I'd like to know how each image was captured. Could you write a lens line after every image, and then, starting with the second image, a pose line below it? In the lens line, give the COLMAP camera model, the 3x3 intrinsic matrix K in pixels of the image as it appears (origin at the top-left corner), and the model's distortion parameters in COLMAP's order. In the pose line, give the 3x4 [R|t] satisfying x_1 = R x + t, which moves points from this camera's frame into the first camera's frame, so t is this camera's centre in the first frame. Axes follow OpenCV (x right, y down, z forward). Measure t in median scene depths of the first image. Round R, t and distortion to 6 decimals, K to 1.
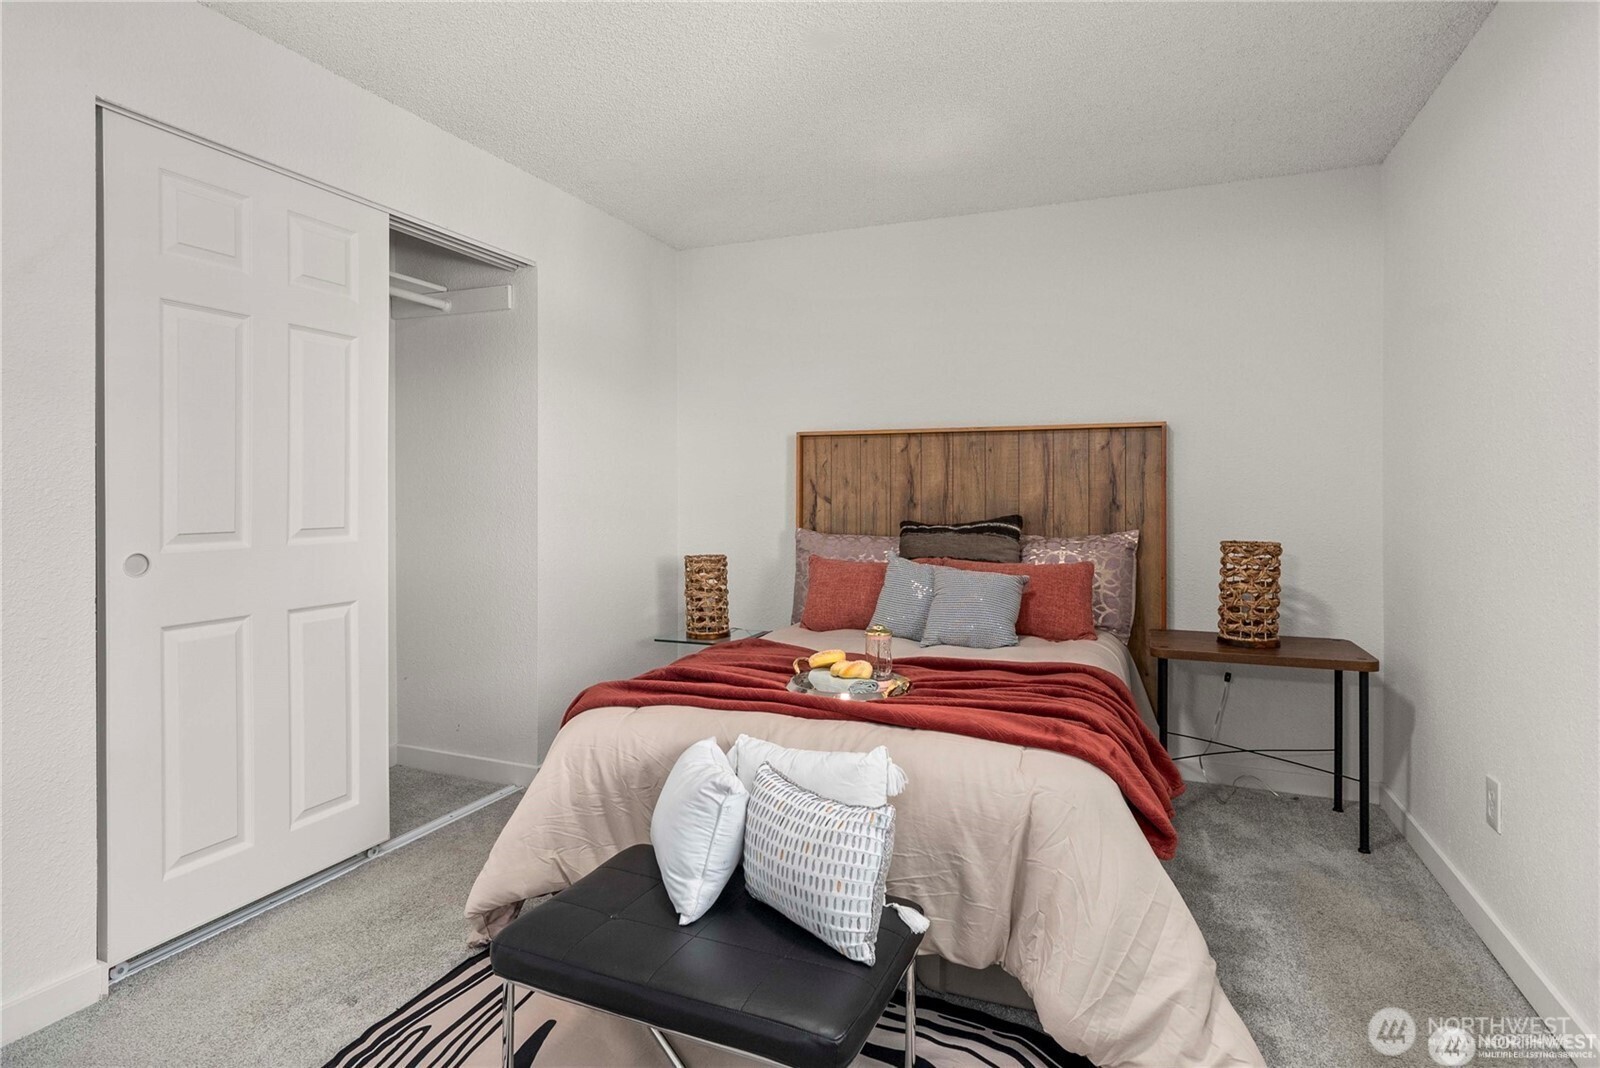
lens RADIAL K [[860.2, 0, 796.2], [0, 860.2, 532.5], [0, 0, 1]] dist [0.001692, 0.000200]
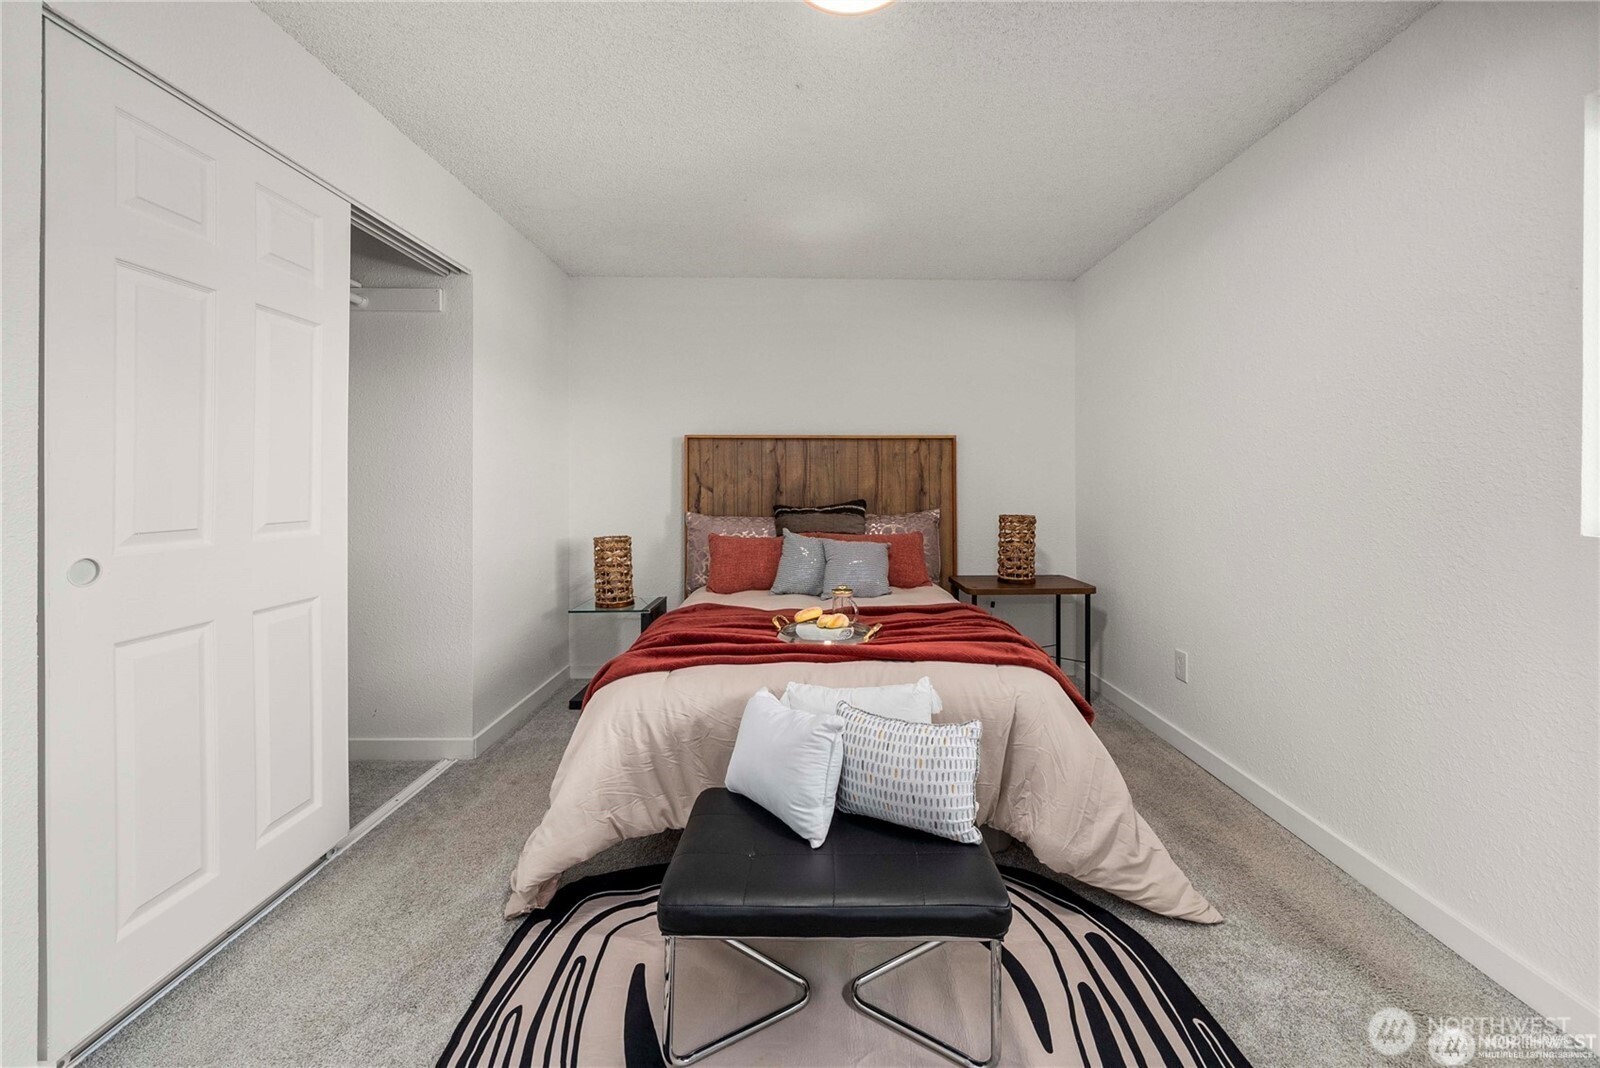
lens RADIAL K [[641.4, 0, 796.0], [0, 641.4, 507.6], [0, 0, 1]] dist [-0.003083, -0.000220]
pose [[0.911755, -0.017020, 0.410382, -0.304969], [0.020168, 0.999791, -0.003342, -0.006927], [-0.410240, 0.011324, 0.911907, 0.118235]]
